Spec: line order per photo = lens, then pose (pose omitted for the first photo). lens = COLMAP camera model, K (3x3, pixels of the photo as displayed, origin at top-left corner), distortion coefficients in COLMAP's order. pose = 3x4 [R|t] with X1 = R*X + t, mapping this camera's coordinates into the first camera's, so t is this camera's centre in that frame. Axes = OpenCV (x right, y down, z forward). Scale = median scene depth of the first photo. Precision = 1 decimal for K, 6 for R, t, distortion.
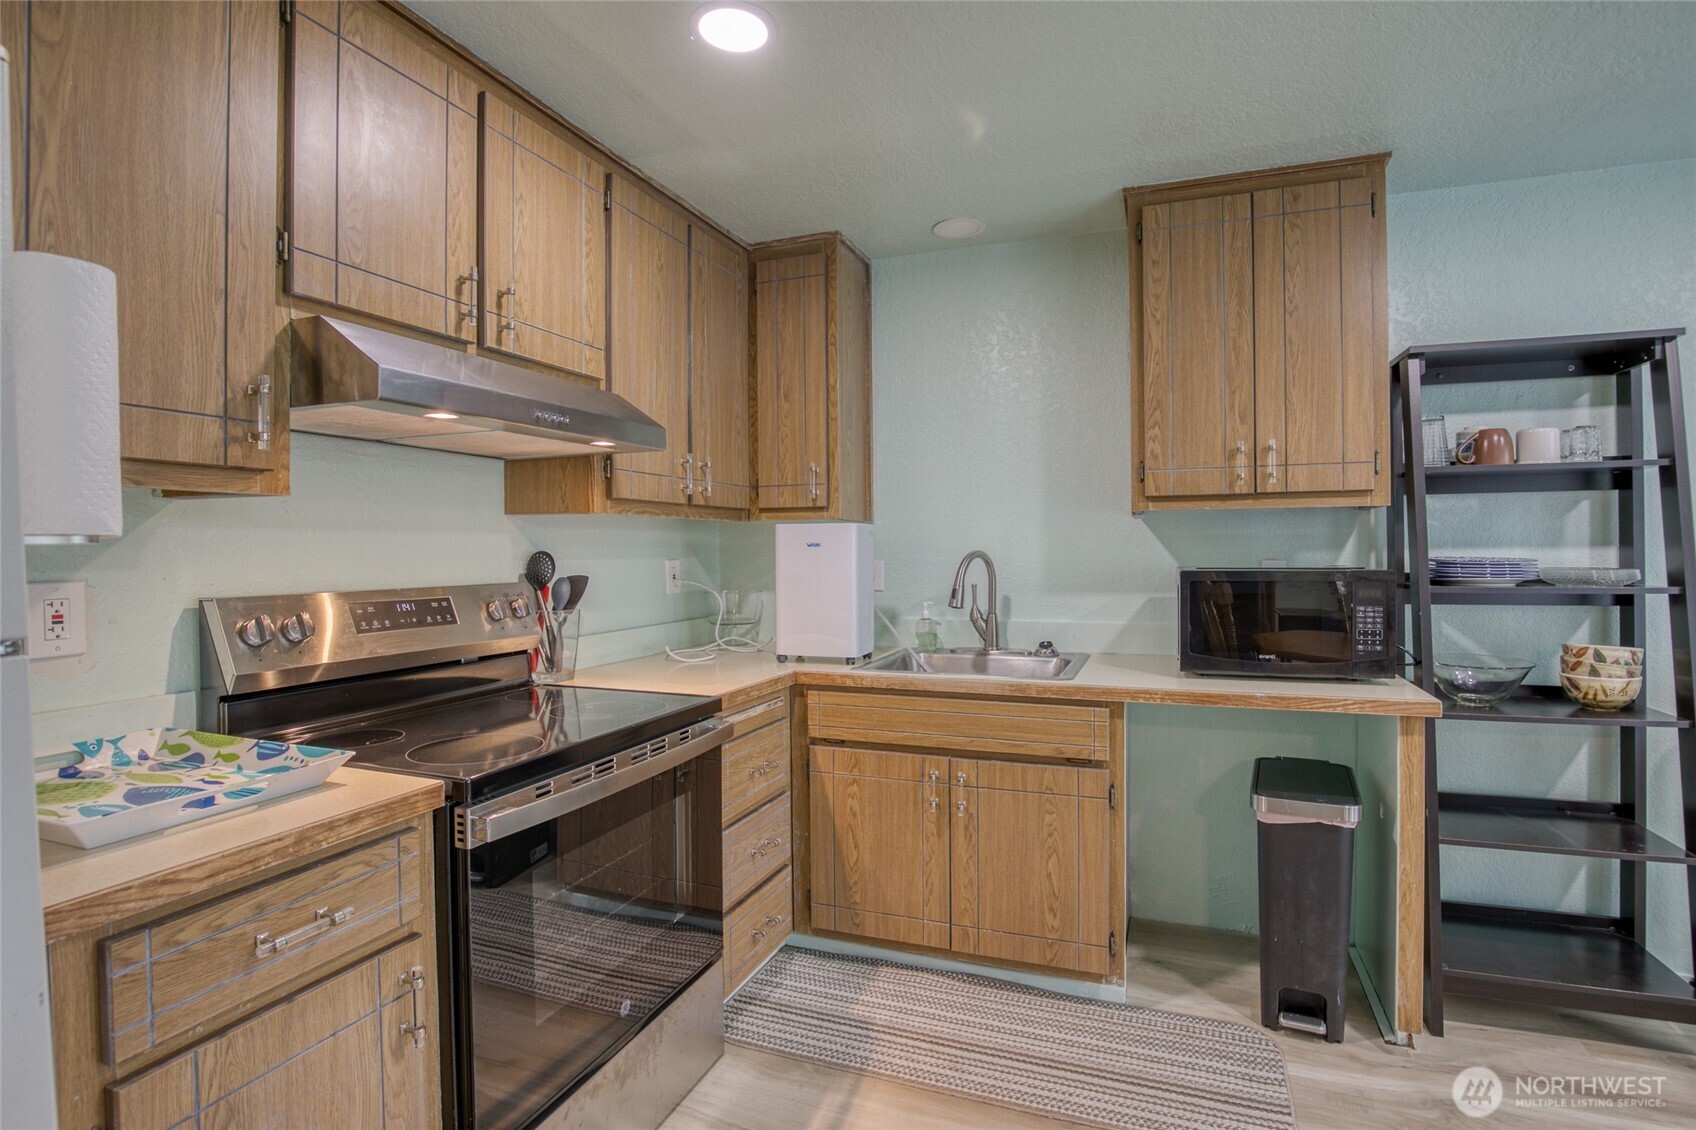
lens RADIAL K [[779.4, 0, 849.9], [0, 779.4, 561.6], [0, 0, 1]] dist [-0.029838, 0.000764]
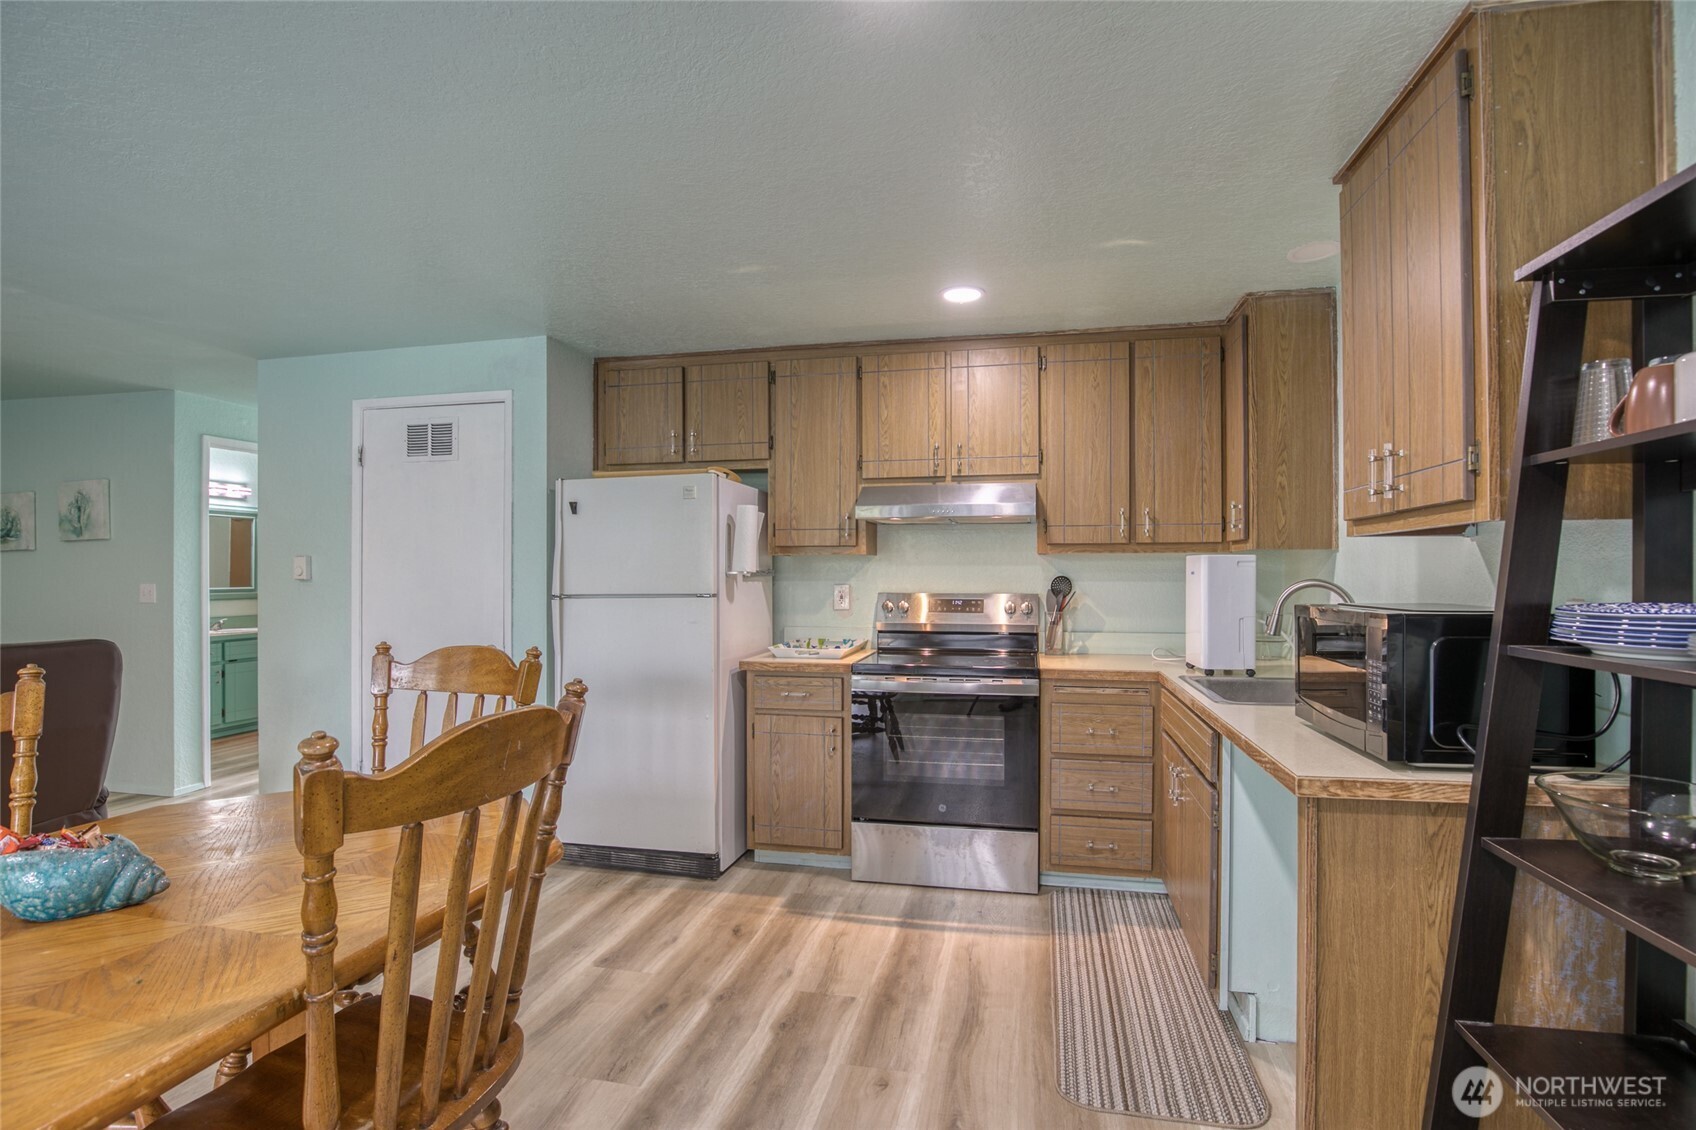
lens RADIAL K [[800.6, 0, 871.0], [0, 800.6, 560.1], [0, 0, 1]] dist [-0.034339, 0.006451]
pose [[0.180884, -0.006602, -0.983482, 1.205968], [-0.014616, 0.999849, -0.009401, -0.024756], [0.983396, 0.016075, 0.180760, 0.315381]]
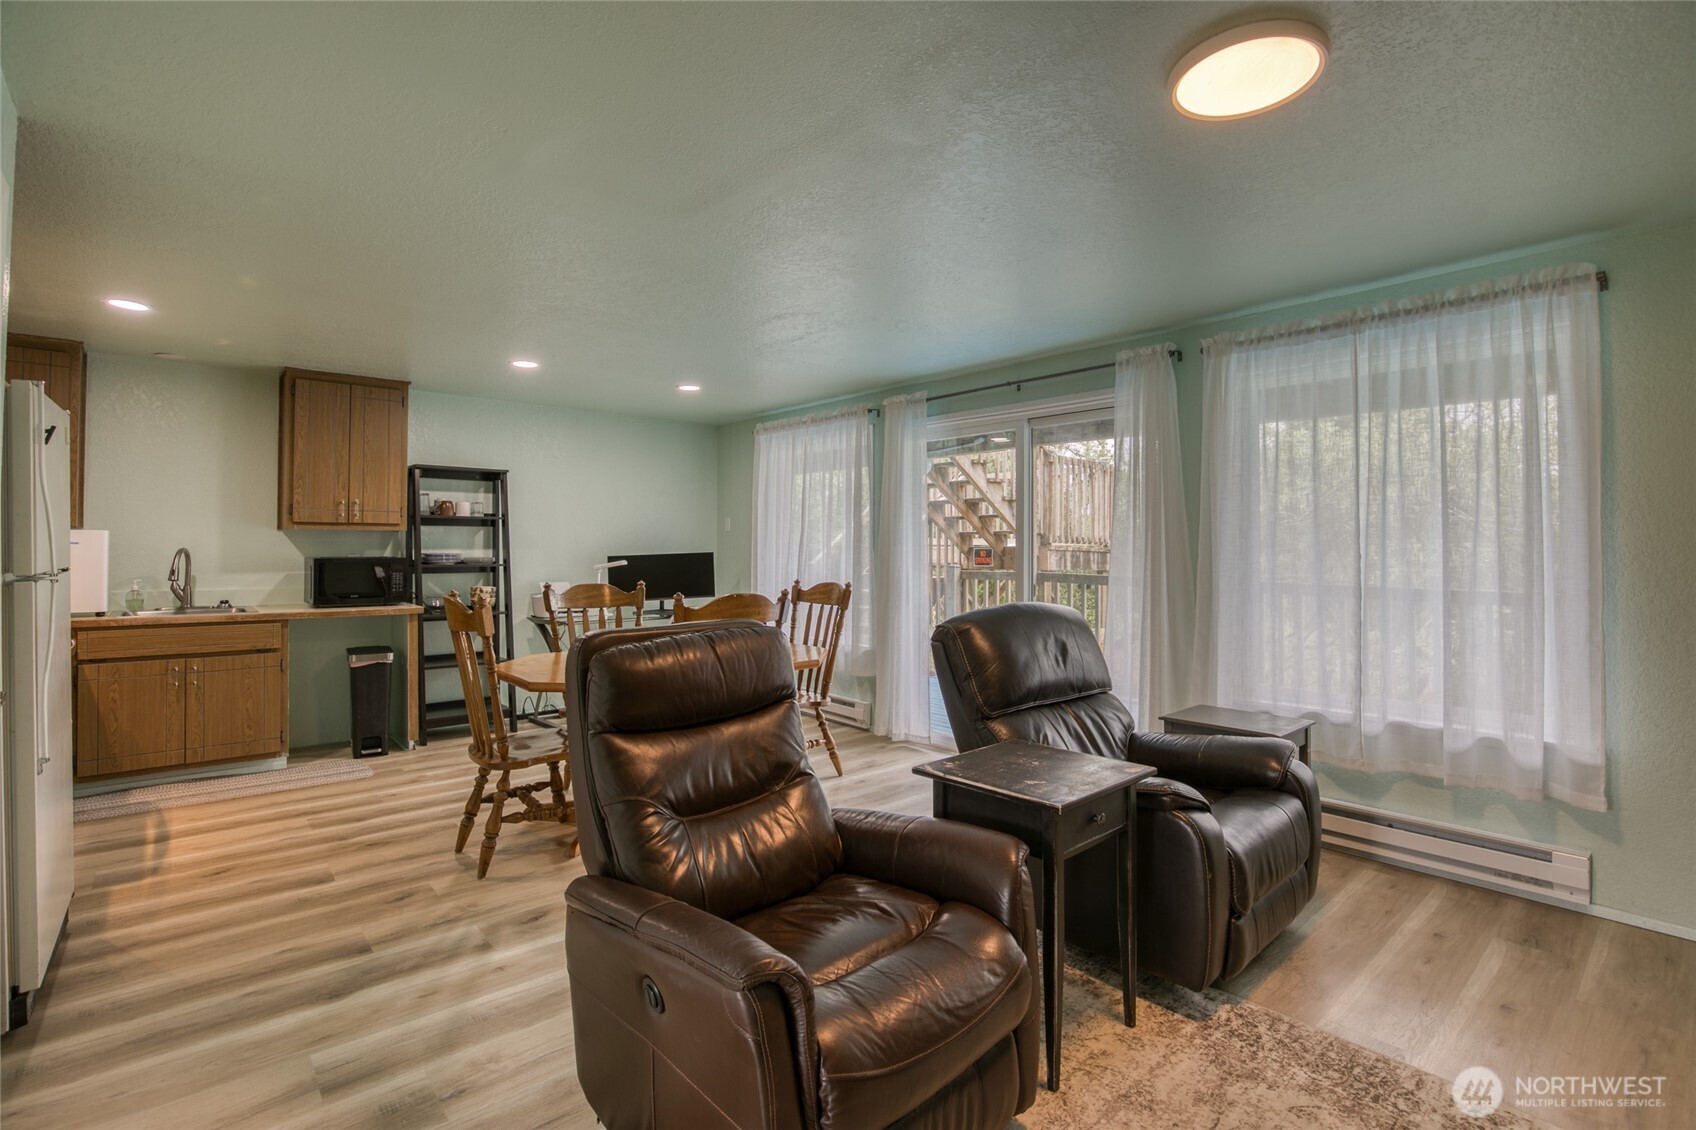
lens RADIAL K [[800.6, 0, 854.3], [0, 800.6, 528.9], [0, 0, 1]] dist [-0.034339, 0.006451]
pose [[0.443486, 0.029155, 0.895807, -0.850350], [0.007532, 0.999314, -0.036253, 0.019892], [-0.896250, 0.022825, 0.442962, -1.278081]]
